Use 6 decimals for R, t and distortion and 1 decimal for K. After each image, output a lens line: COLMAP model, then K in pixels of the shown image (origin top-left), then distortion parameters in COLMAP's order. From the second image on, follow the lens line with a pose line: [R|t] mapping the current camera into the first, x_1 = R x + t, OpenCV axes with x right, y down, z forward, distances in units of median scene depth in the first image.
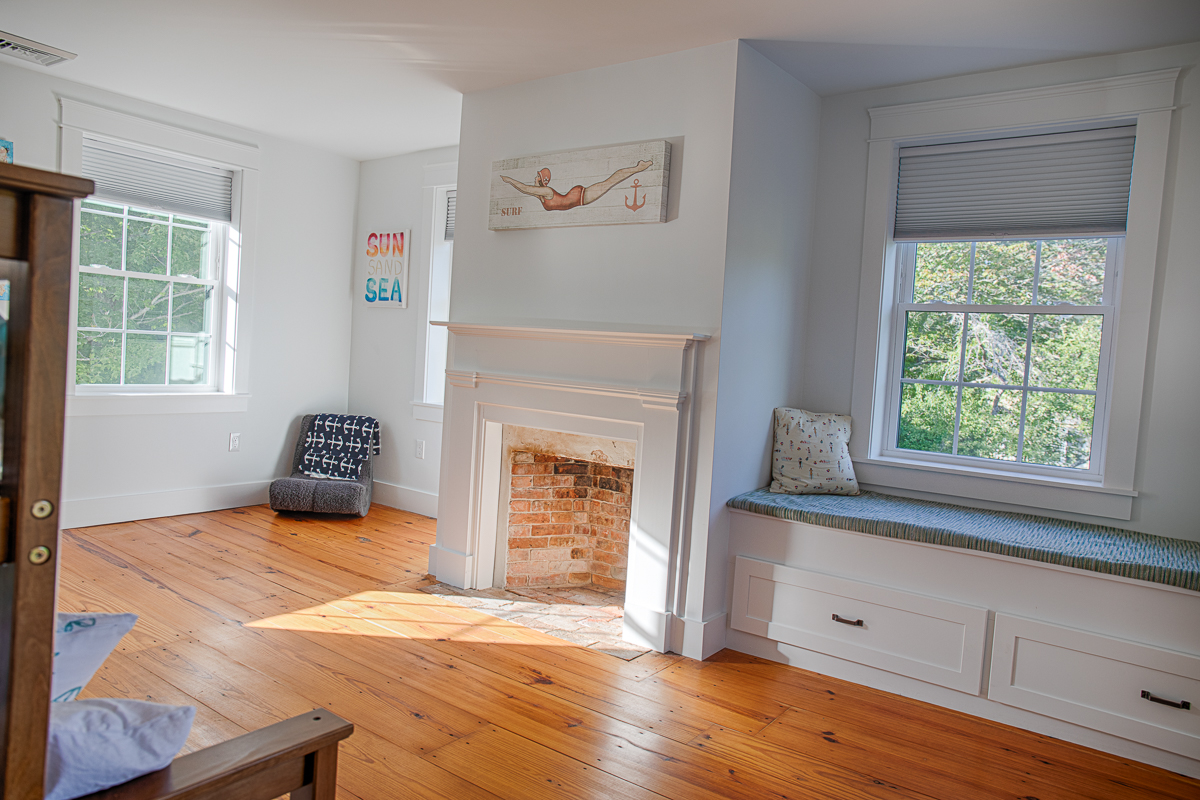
lens RADIAL K [[820.3, 0, 594.0], [0, 820.3, 397.7], [0, 0, 1]] dist [-0.073521, 0.096766]
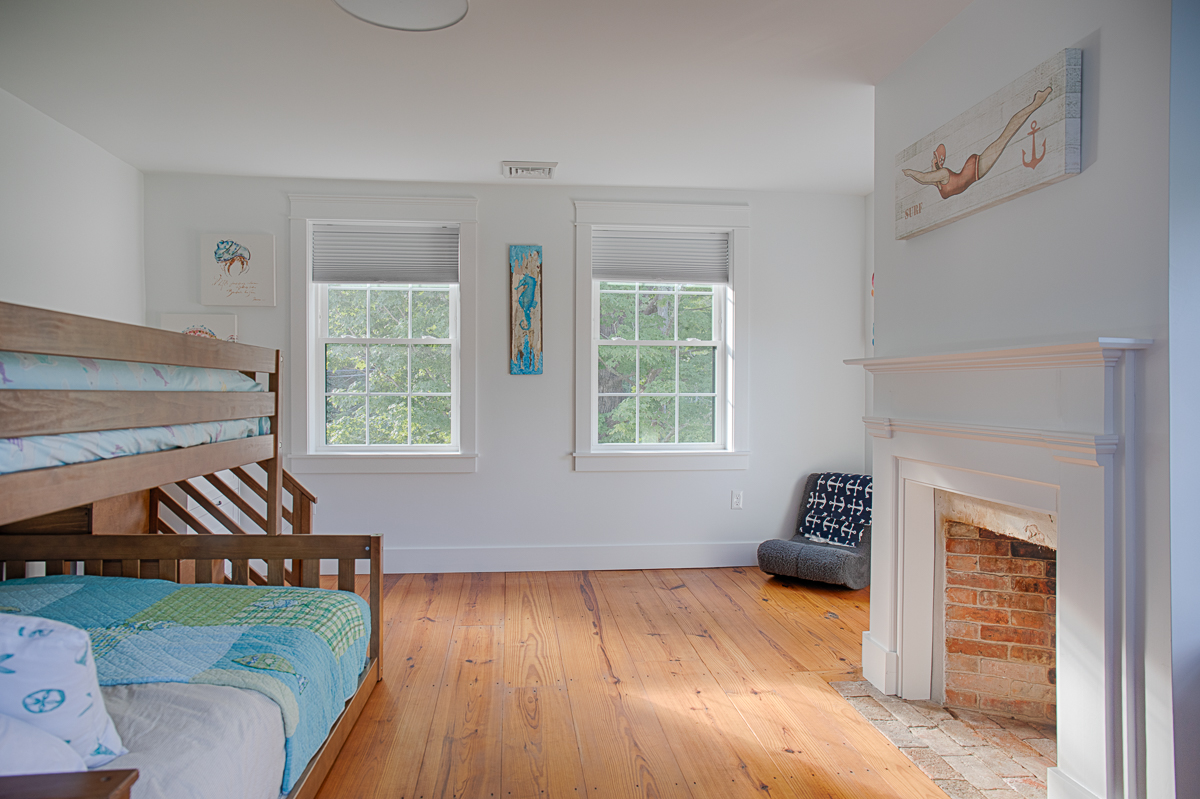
lens RADIAL K [[818.1, 0, 601.0], [0, 818.1, 398.2], [0, 0, 1]] dist [-0.063669, 0.088020]
pose [[0.674621, -0.055597, -0.736067, 0.195181], [-0.001934, 0.997023, -0.077081, 0.008178], [0.738161, 0.053424, 0.672505, 0.202772]]
